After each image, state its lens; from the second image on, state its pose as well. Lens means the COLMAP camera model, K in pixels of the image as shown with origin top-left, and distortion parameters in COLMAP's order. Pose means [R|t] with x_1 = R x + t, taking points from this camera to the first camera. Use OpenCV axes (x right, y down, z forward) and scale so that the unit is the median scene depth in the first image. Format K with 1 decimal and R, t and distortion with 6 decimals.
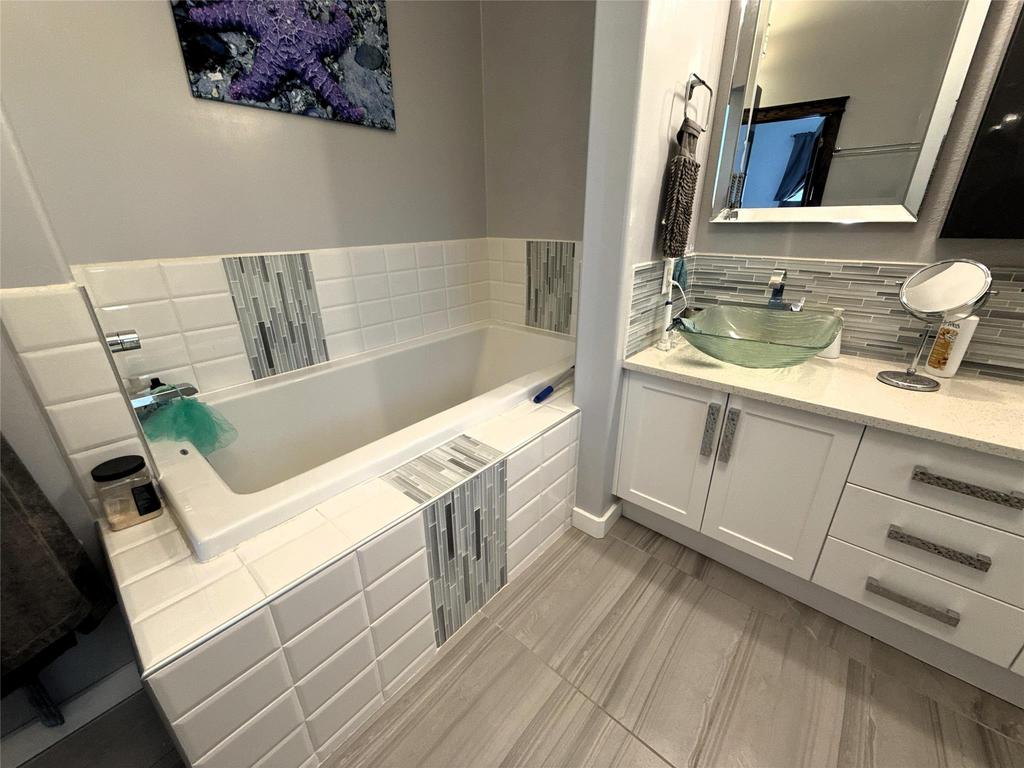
lens RADIAL K [[408.6, 0, 512.8], [0, 408.6, 384.8], [0, 0, 1]] dist [-0.000261, 0.000261]
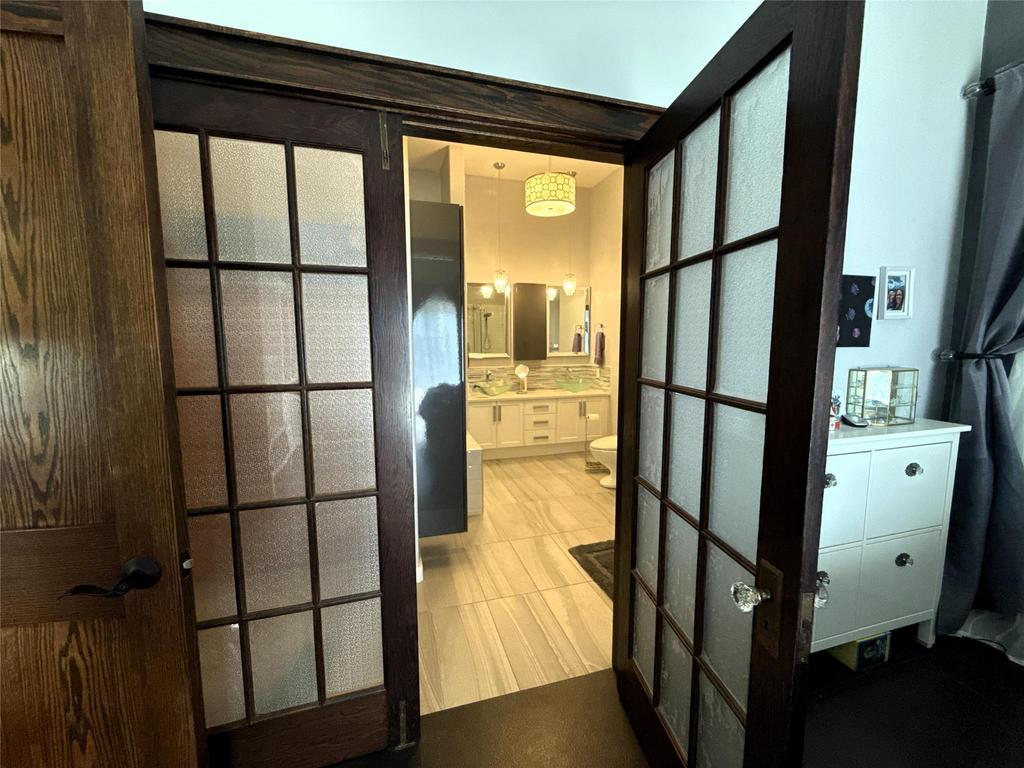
lens RADIAL K [[408.6, 0, 512.8], [0, 408.6, 384.8], [0, 0, 1]] dist [-0.000261, 0.000261]
pose [[0.539427, -0.082411, 0.837990, -2.467631], [0.318664, 0.941159, -0.112572, 0.339383], [-0.779405, 0.327762, 0.533948, -1.136562]]
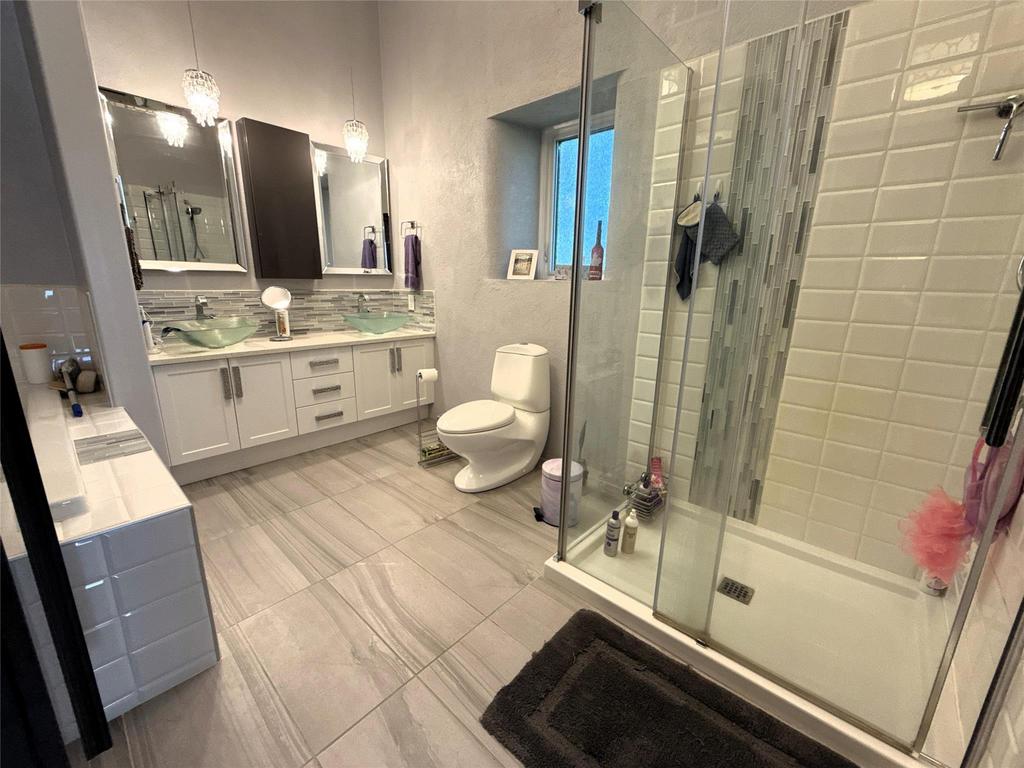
lens RADIAL K [[408.6, 0, 512.8], [0, 408.6, 384.8], [0, 0, 1]] dist [-0.000261, 0.000261]
pose [[0.008394, -0.237173, 0.971431, -1.247883], [0.358816, 0.907484, 0.218460, 0.180752], [-0.933371, 0.346731, 0.092719, -0.317385]]
